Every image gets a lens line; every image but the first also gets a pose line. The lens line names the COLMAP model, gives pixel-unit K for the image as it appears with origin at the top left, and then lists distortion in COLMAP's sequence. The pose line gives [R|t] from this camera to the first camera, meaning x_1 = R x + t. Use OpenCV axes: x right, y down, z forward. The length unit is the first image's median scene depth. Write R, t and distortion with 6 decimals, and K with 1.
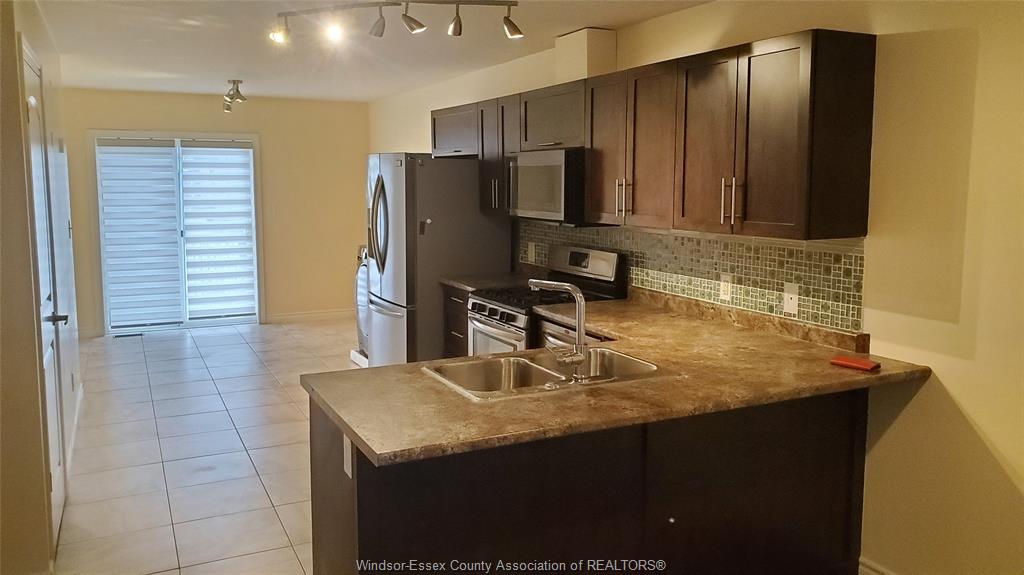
lens RADIAL K [[792.8, 0, 514.3], [0, 792.8, 266.8], [0, 0, 1]] dist [0.048589, -0.094771]
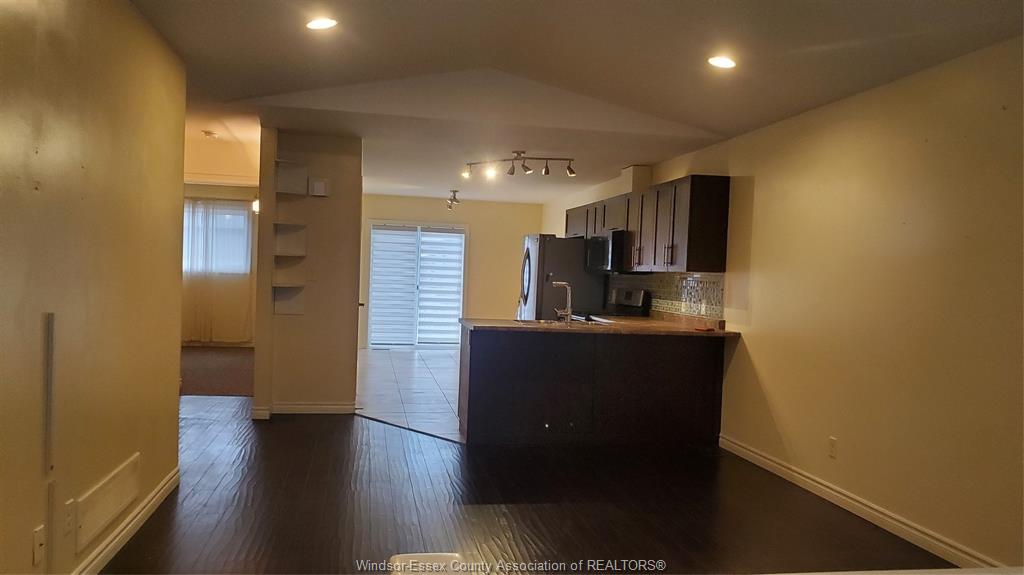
lens RADIAL K [[792.8, 0, 514.6], [0, 792.8, 289.7], [0, 0, 1]] dist [0.048589, -0.094771]
pose [[0.961357, 0.037472, -0.272743, 0.284787], [-0.062466, 0.994545, -0.083540, 0.124873], [0.268124, 0.097349, 0.958453, -0.655150]]
